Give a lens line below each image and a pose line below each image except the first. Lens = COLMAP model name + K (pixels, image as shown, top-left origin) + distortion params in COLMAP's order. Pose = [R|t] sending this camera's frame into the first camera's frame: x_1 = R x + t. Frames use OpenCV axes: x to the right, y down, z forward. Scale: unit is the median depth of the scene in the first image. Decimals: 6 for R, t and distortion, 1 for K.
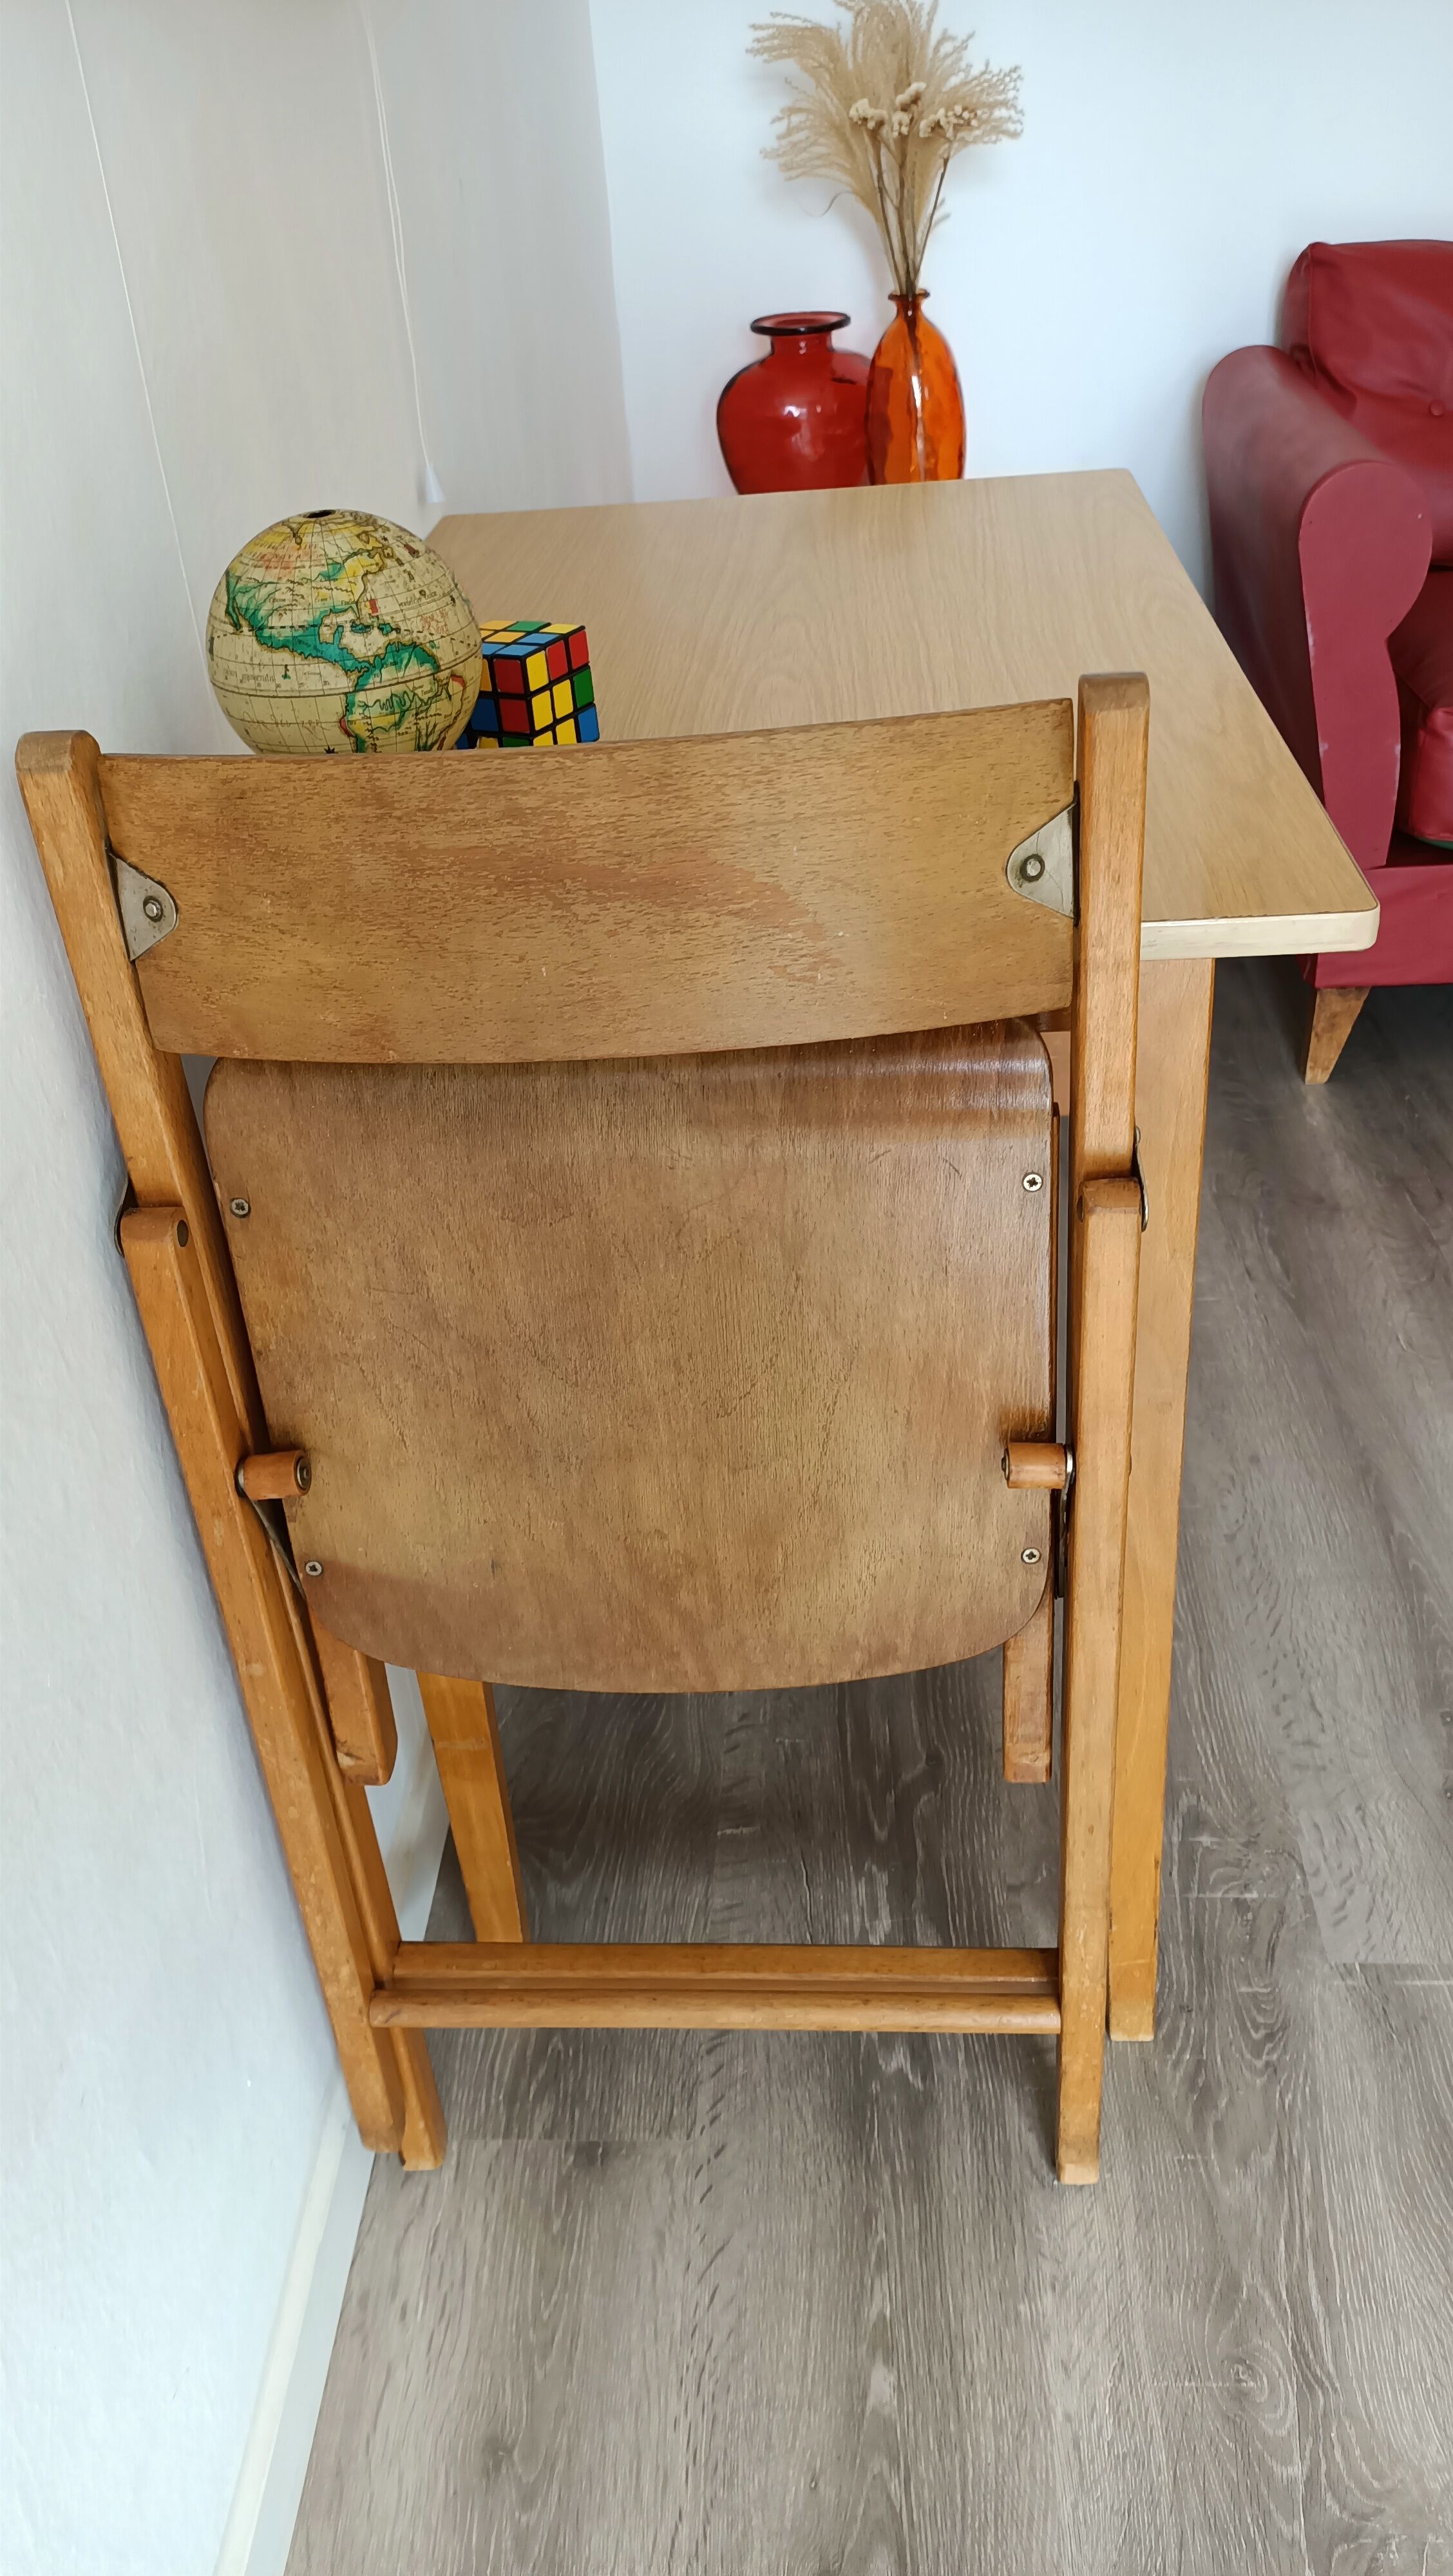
lens RADIAL K [[1936.9, 0, 751.2], [0, 1936.9, 1291.0], [0, 0, 1]] dist [0.056676, -0.070147]
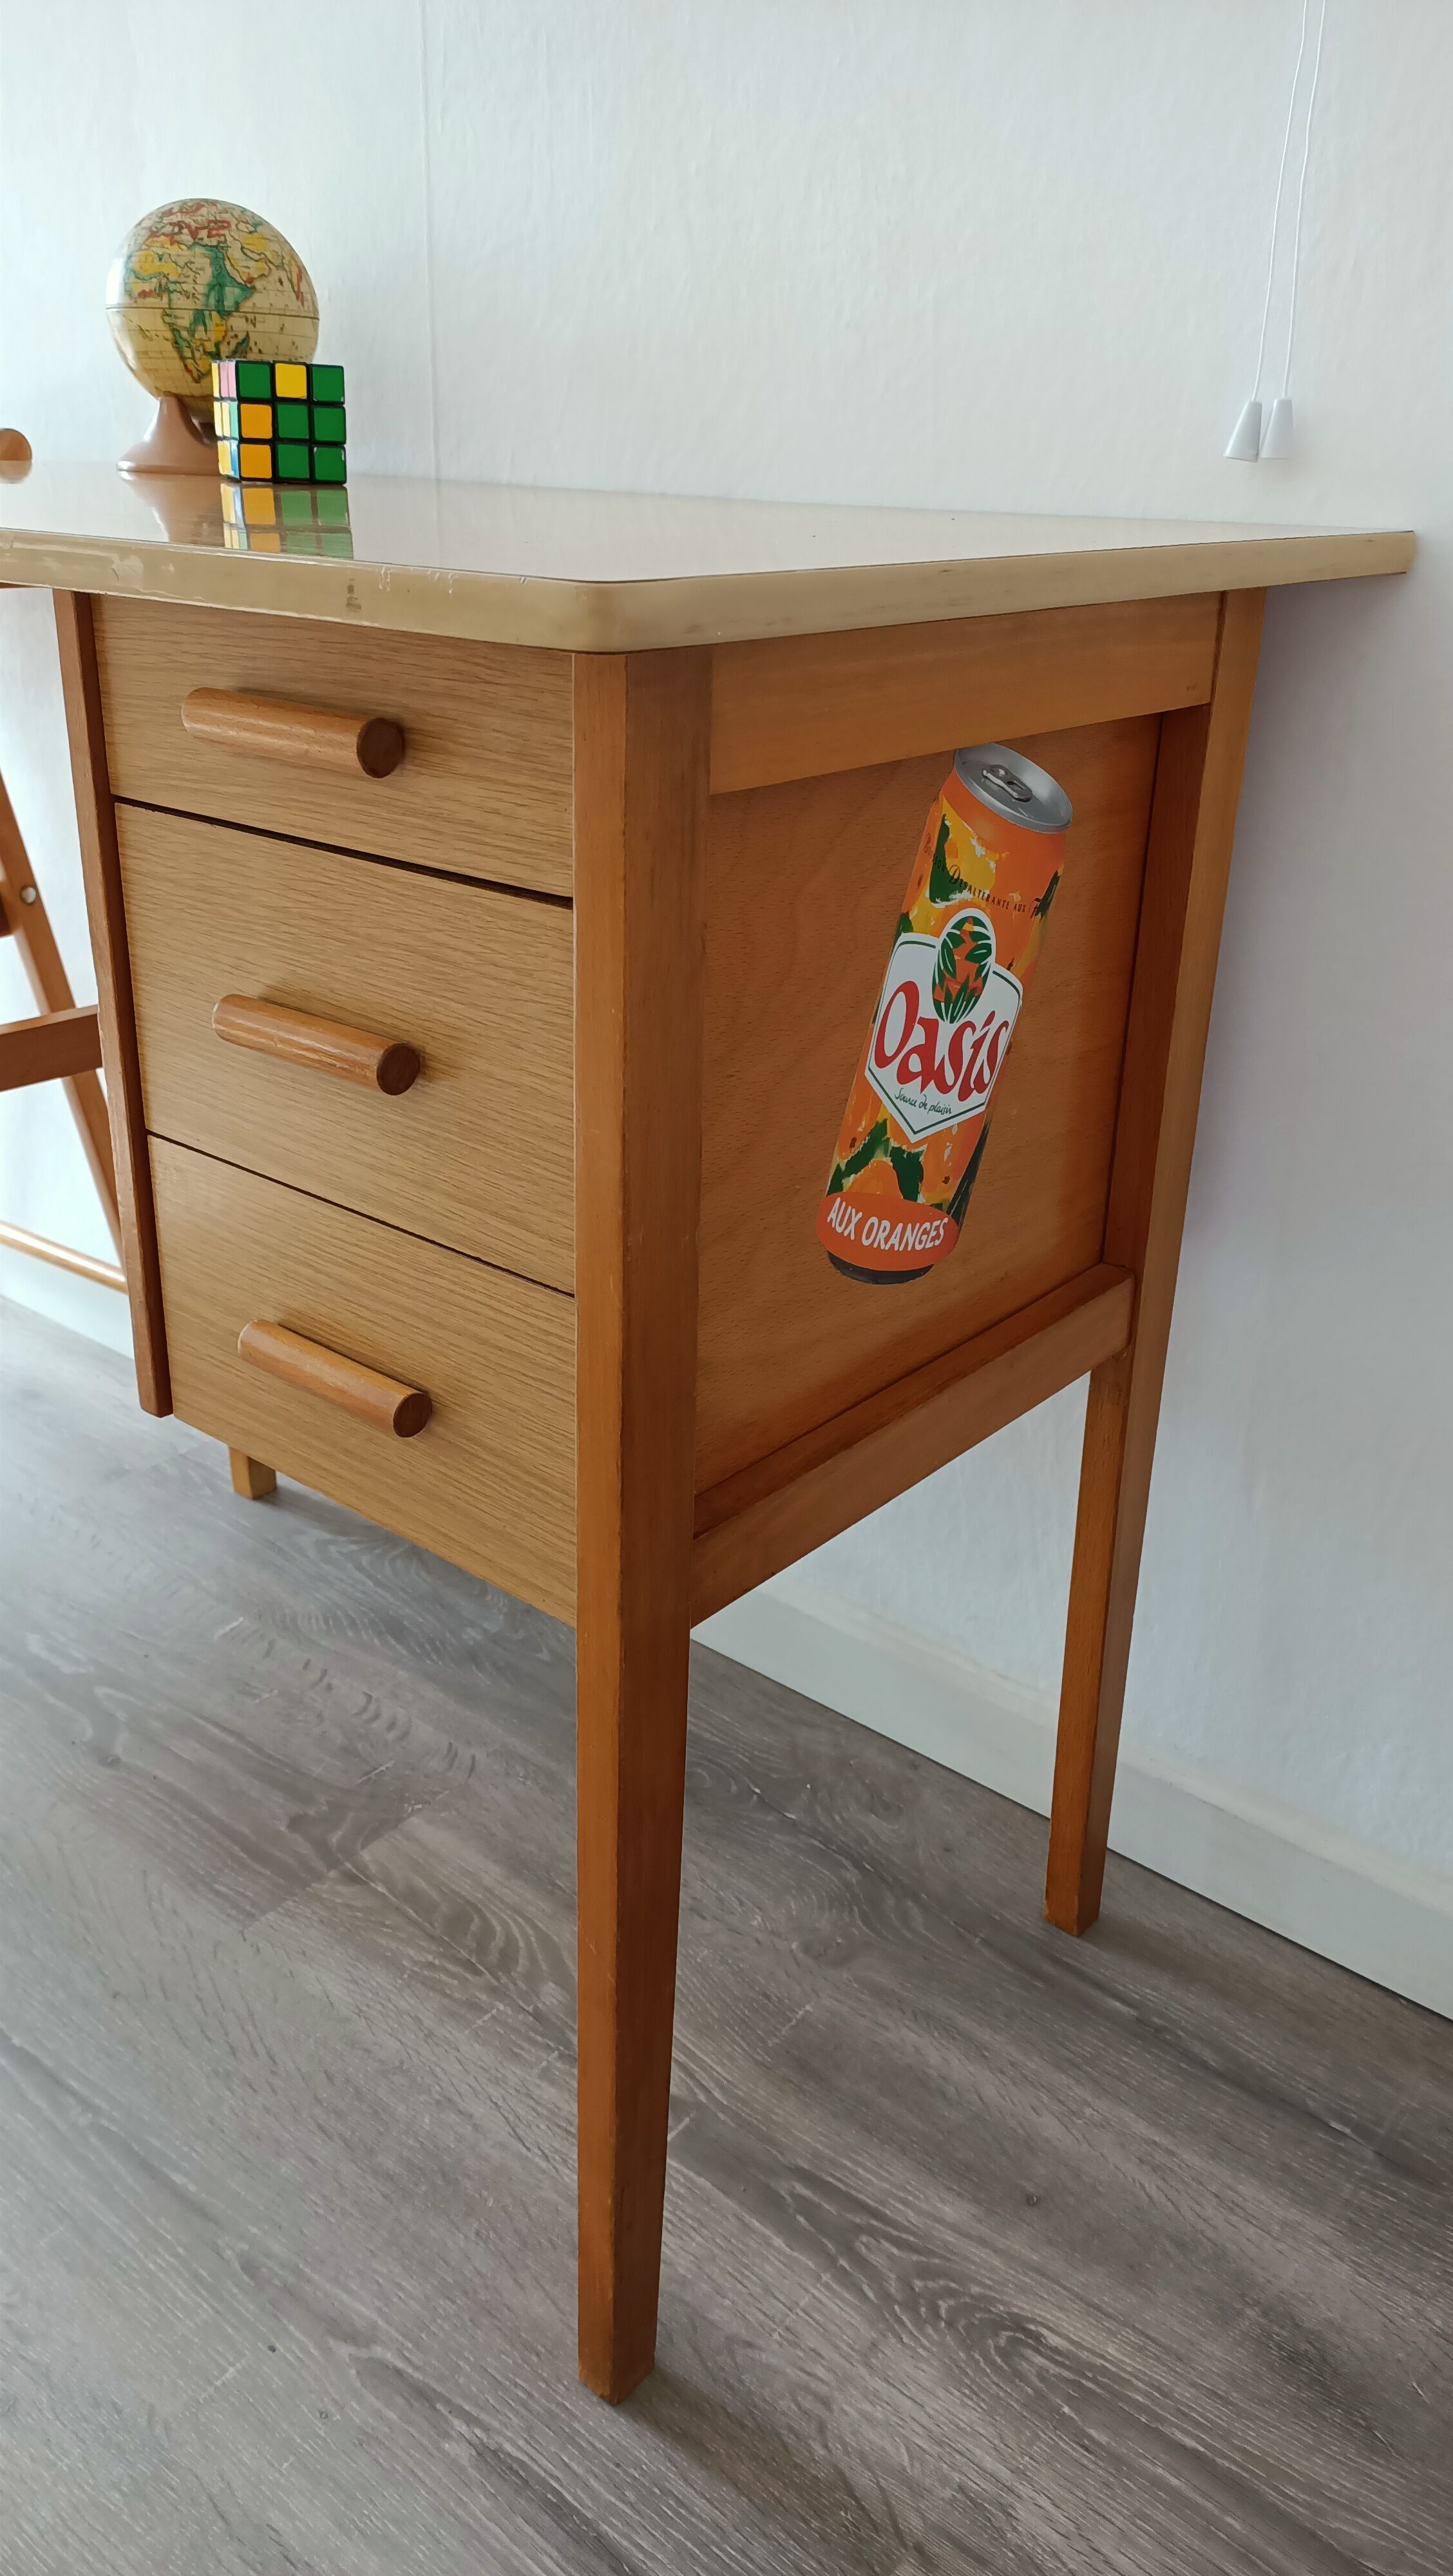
lens RADIAL K [[1936.9, 0, 720.4], [0, 1936.9, 1290.7], [0, 0, 1]] dist [0.056676, -0.070147]
pose [[-0.602366, 0.369627, -0.707482, 0.619406], [-0.432484, 0.593827, 0.678474, -0.787866], [0.670905, 0.714664, -0.197843, 1.578272]]
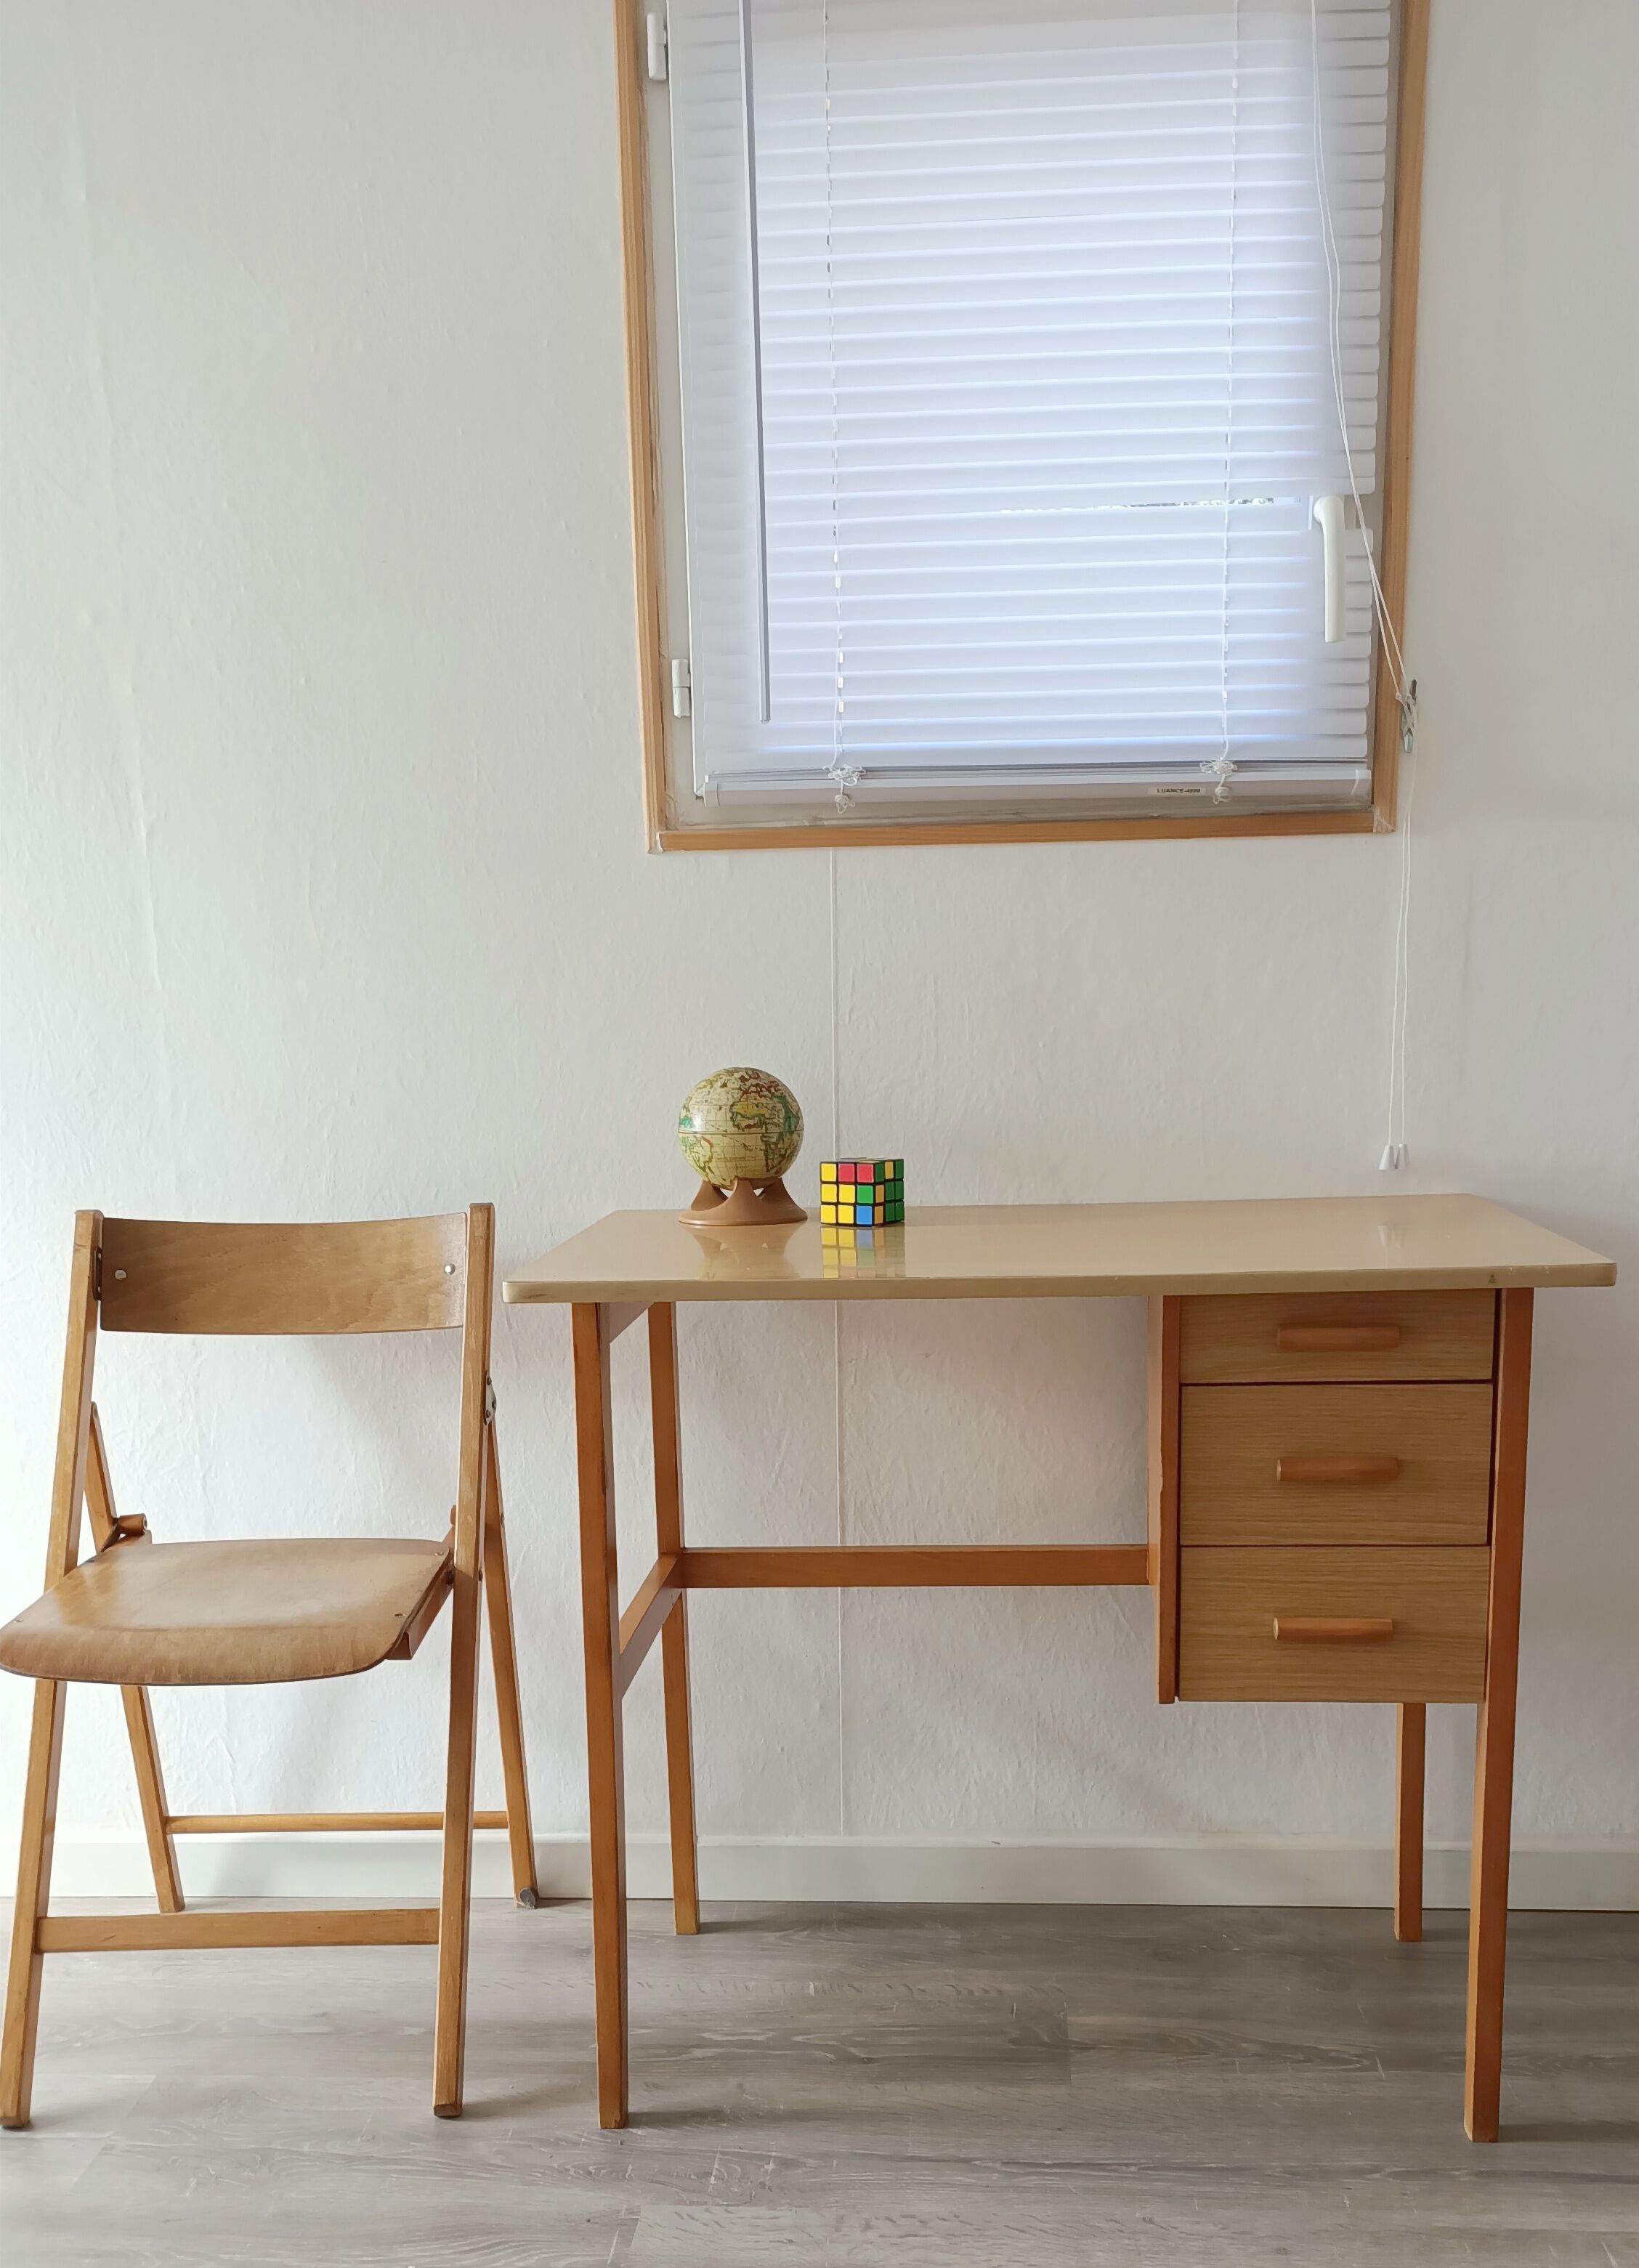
lens RADIAL K [[2178.5, 0, 815.1], [0, 2178.5, 1454.4], [0, 0, 1]] dist [0.046640, 0.000000]
pose [[-0.036537, 0.278397, -0.959771, 1.778389], [-0.530883, 0.808276, 0.254663, -0.556609], [0.846657, 0.518831, 0.118264, 0.777510]]
